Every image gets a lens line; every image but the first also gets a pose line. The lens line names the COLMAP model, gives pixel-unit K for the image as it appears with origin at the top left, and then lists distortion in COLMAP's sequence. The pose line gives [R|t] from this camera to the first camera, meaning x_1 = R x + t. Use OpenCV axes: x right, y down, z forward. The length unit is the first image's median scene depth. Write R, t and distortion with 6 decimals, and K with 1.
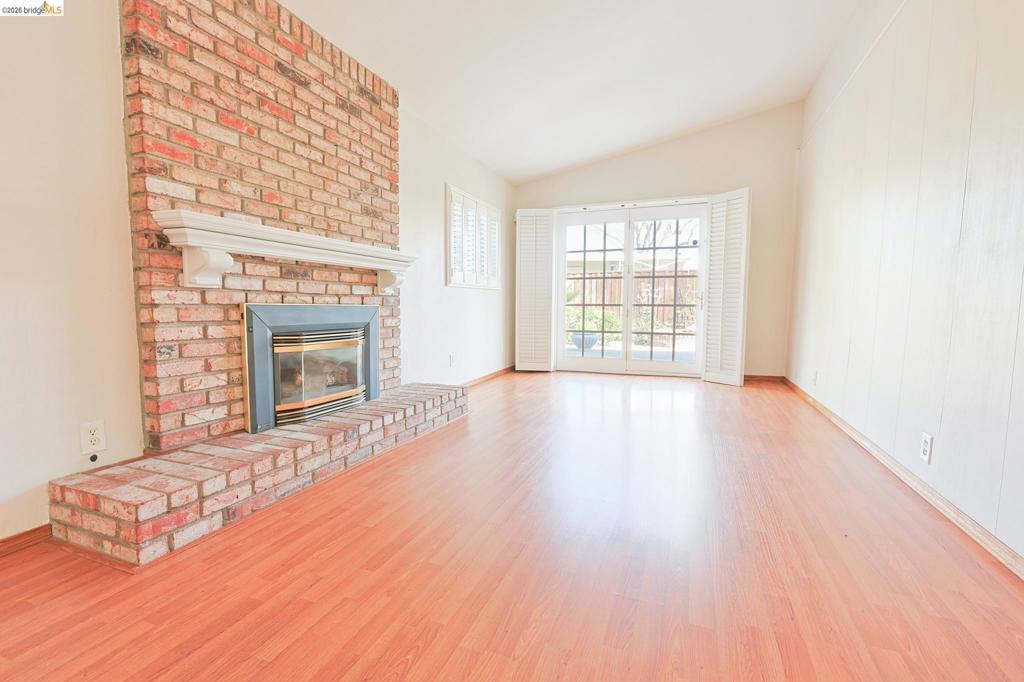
lens RADIAL K [[430.1, 0, 517.1], [0, 430.1, 340.1], [0, 0, 1]] dist [-0.002966, -0.000356]
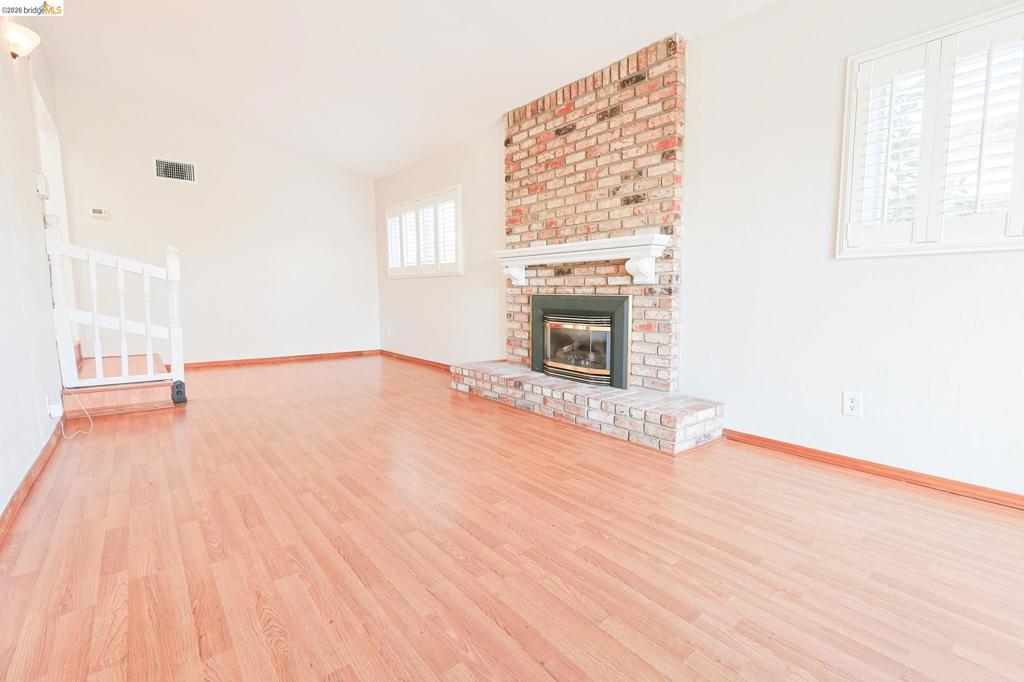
lens RADIAL K [[430.1, 0, 516.7], [0, 430.1, 337.6], [0, 0, 1]] dist [-0.002966, -0.000356]
pose [[-0.449430, 0.083616, -0.889394, 0.813639], [-0.078260, 0.988096, 0.132442, -0.117164], [0.889881, 0.129127, -0.437536, 1.491889]]
